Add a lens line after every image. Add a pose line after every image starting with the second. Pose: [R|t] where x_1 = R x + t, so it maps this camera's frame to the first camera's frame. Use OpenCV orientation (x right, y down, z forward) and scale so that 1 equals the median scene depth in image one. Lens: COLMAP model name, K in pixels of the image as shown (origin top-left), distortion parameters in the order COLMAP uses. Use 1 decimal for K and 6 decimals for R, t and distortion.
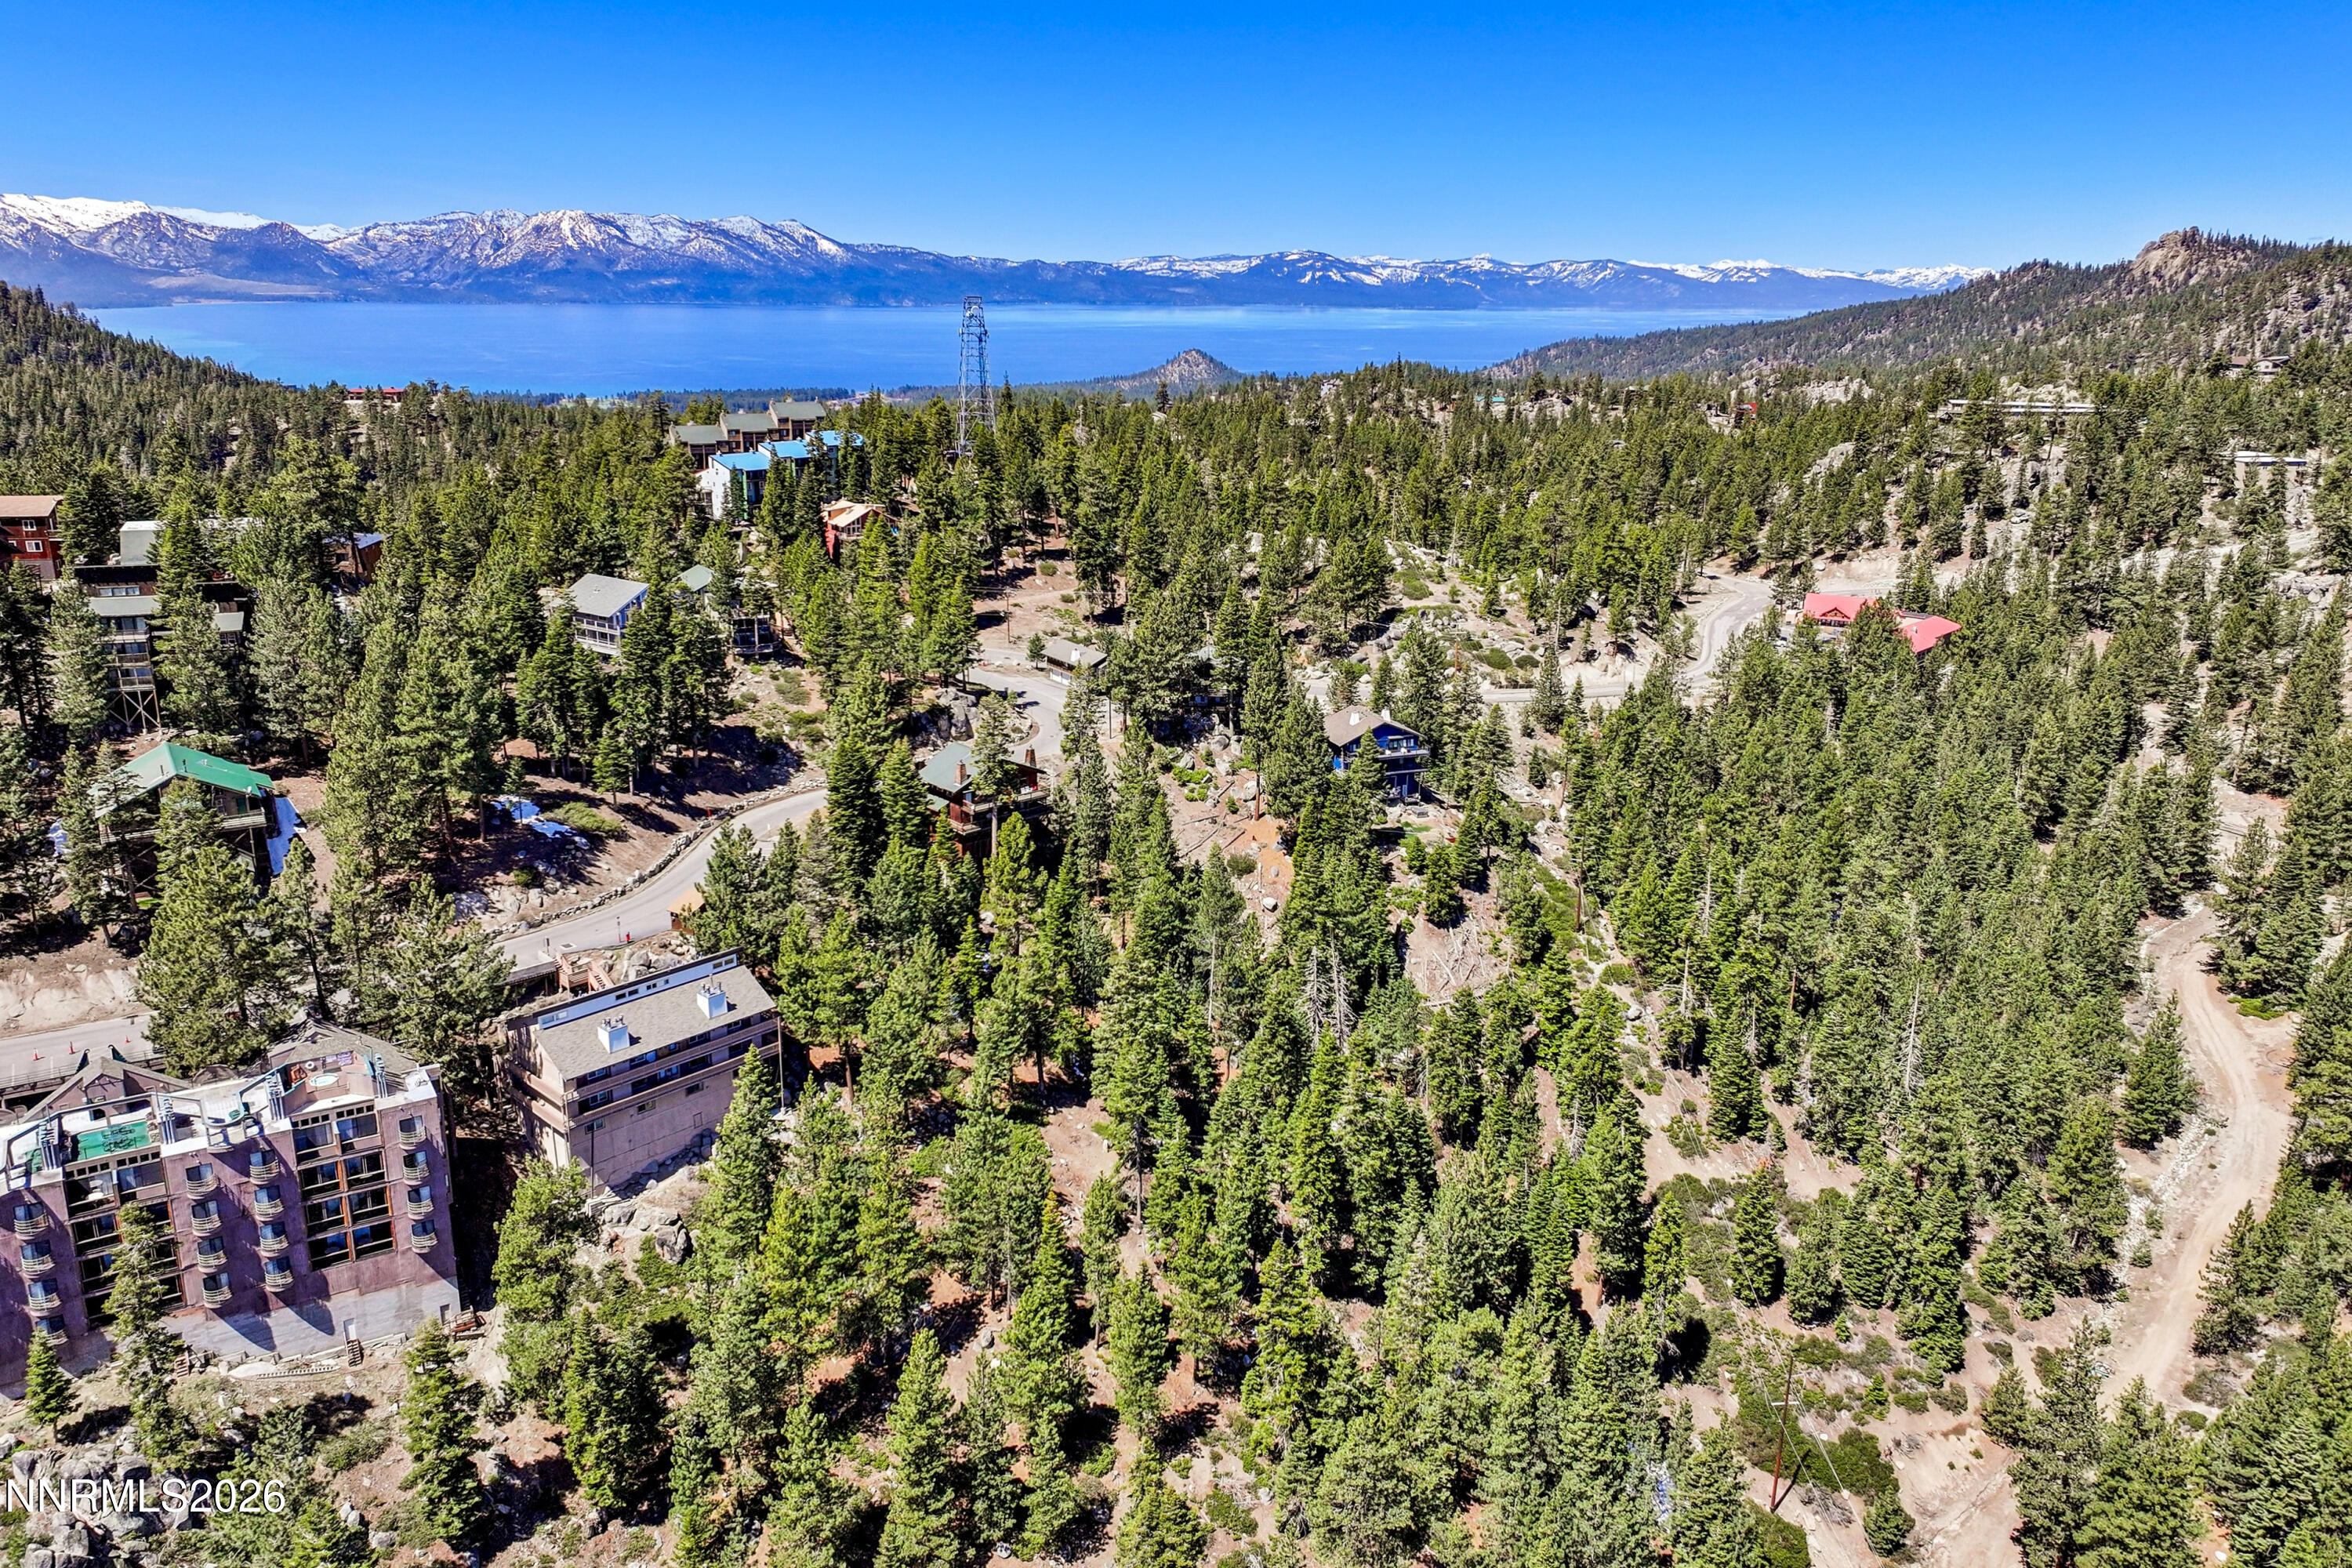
lens RADIAL K [[1731.5, 0, 1184.8], [0, 1731.5, 707.0], [0, 0, 1]] dist [0.015968, 0.004720]
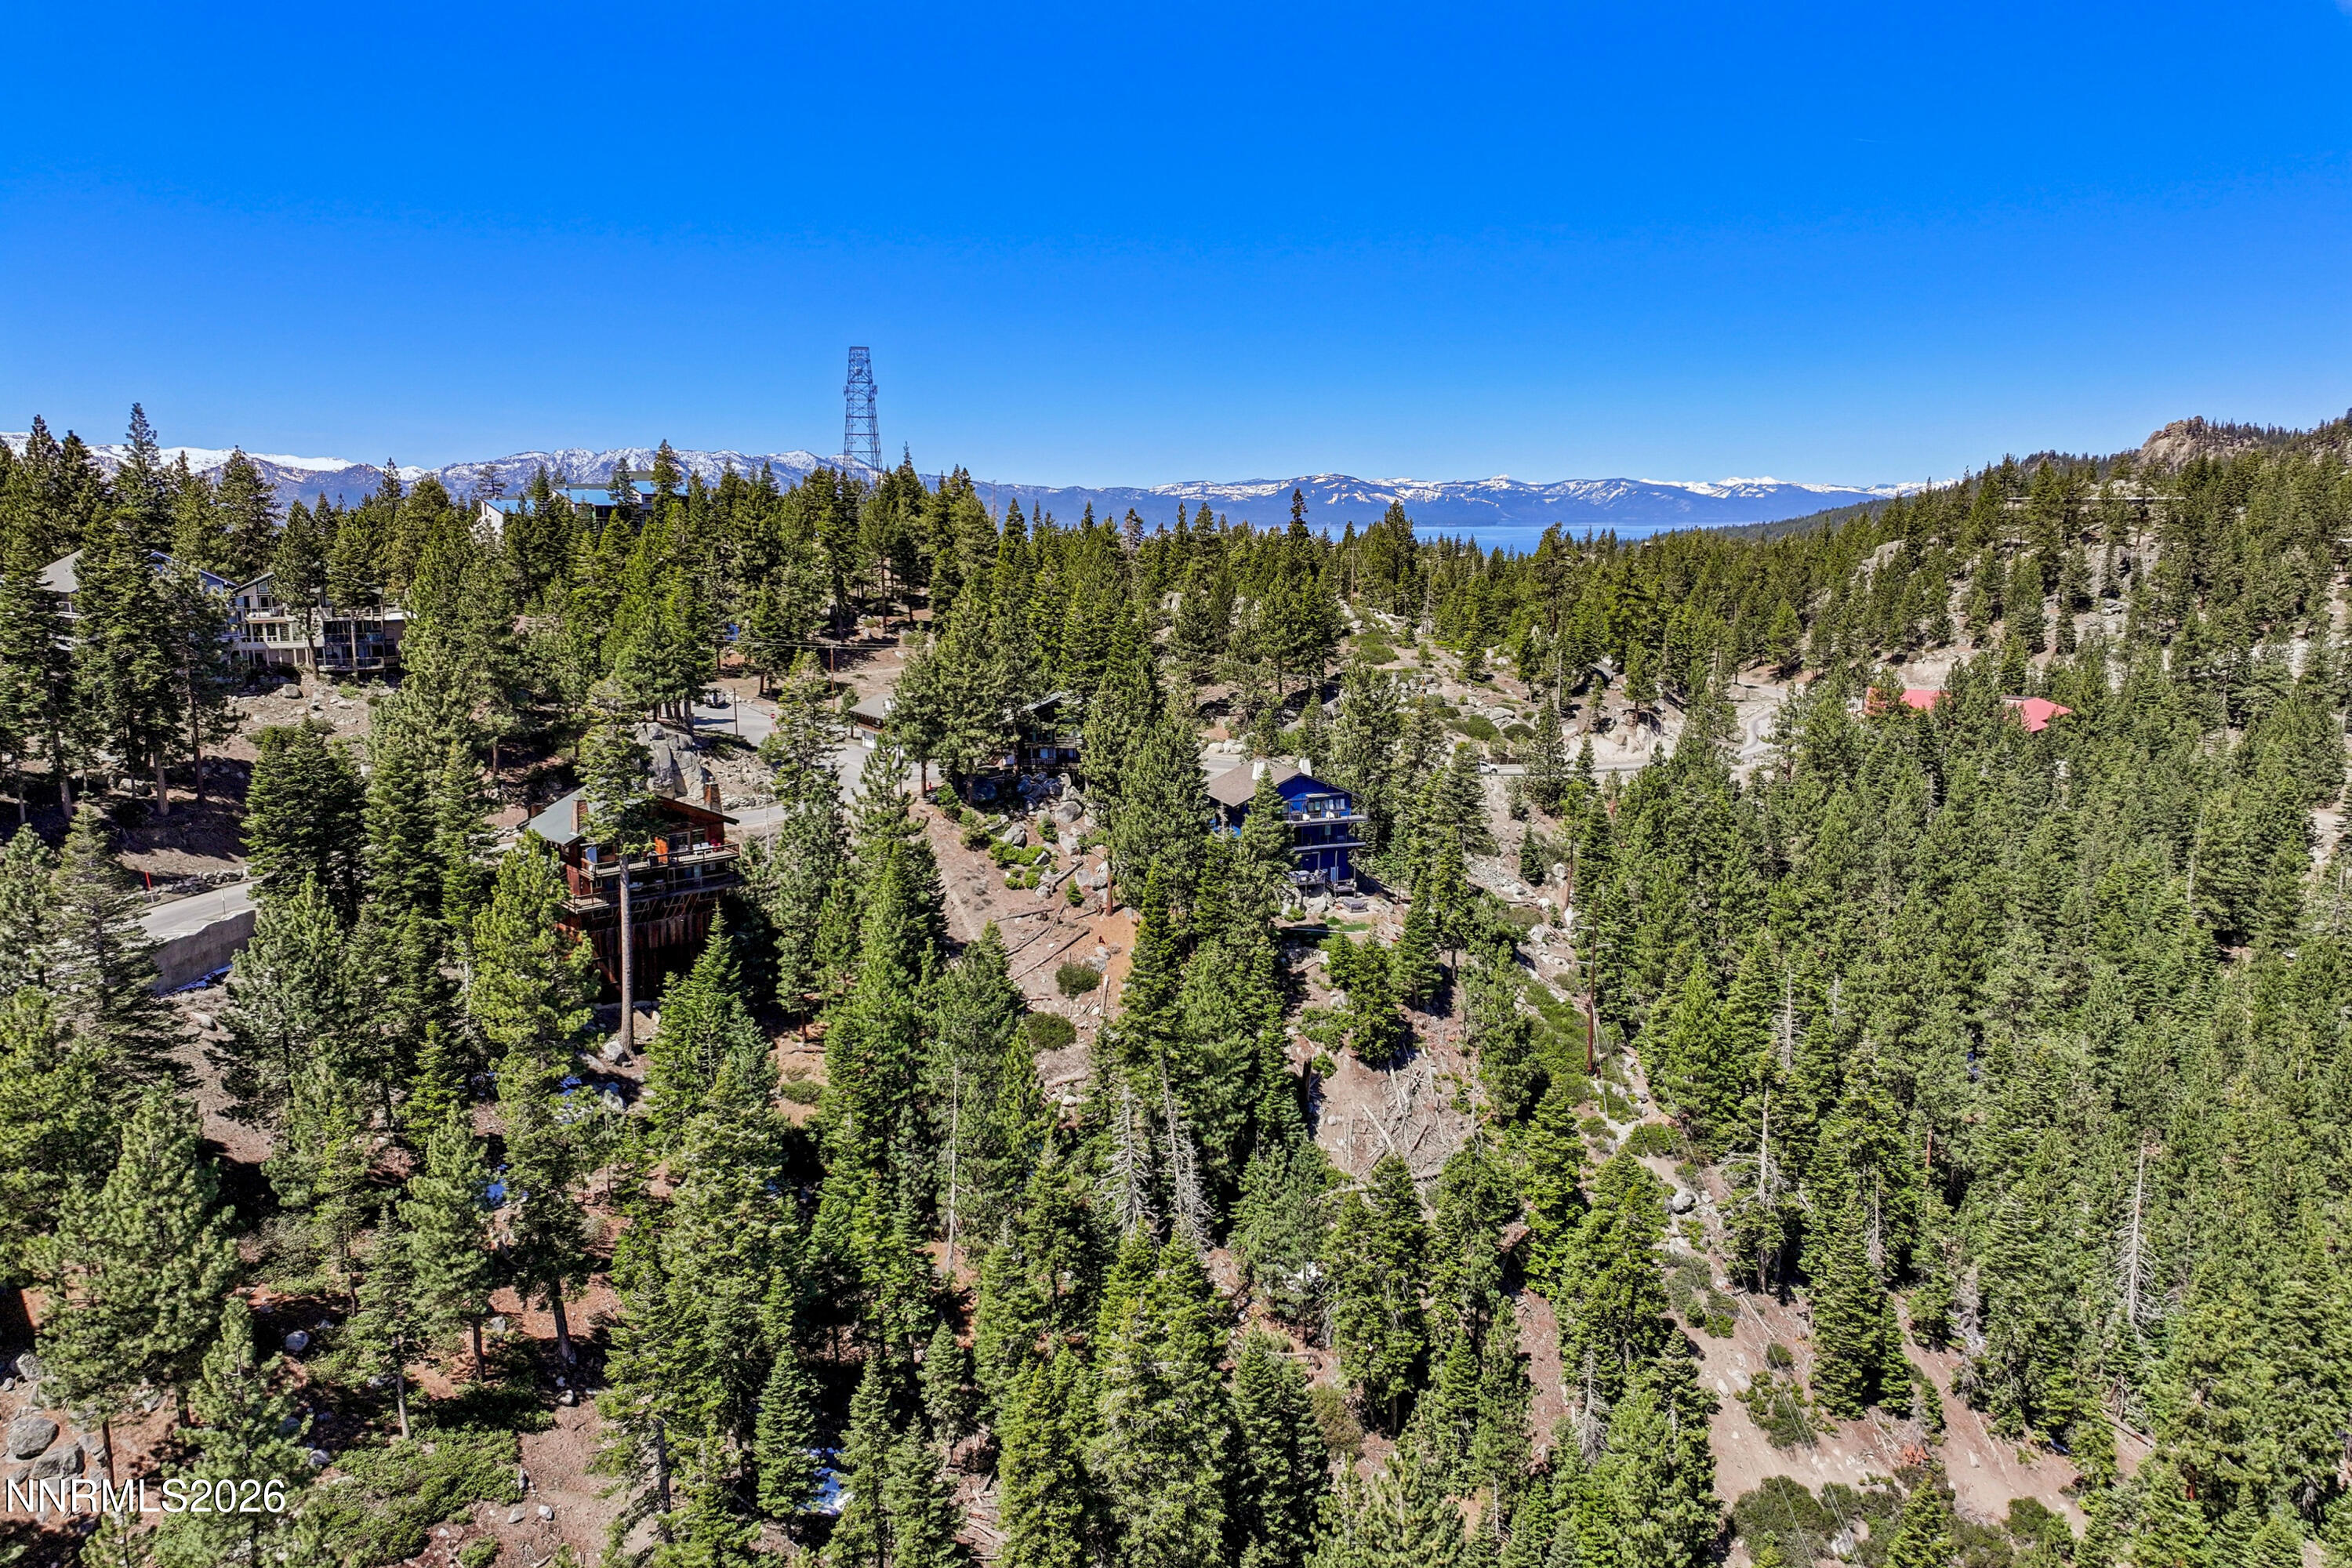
lens RADIAL K [[1663.6, 0, 1202.8], [0, 1663.6, 763.8], [0, 0, 1]] dist [0.019077, 0.000433]
pose [[0.999843, -0.012226, -0.012836, 0.094147], [0.011022, 0.995881, -0.089997, 0.070632], [0.013884, 0.089841, 0.995859, 0.377822]]
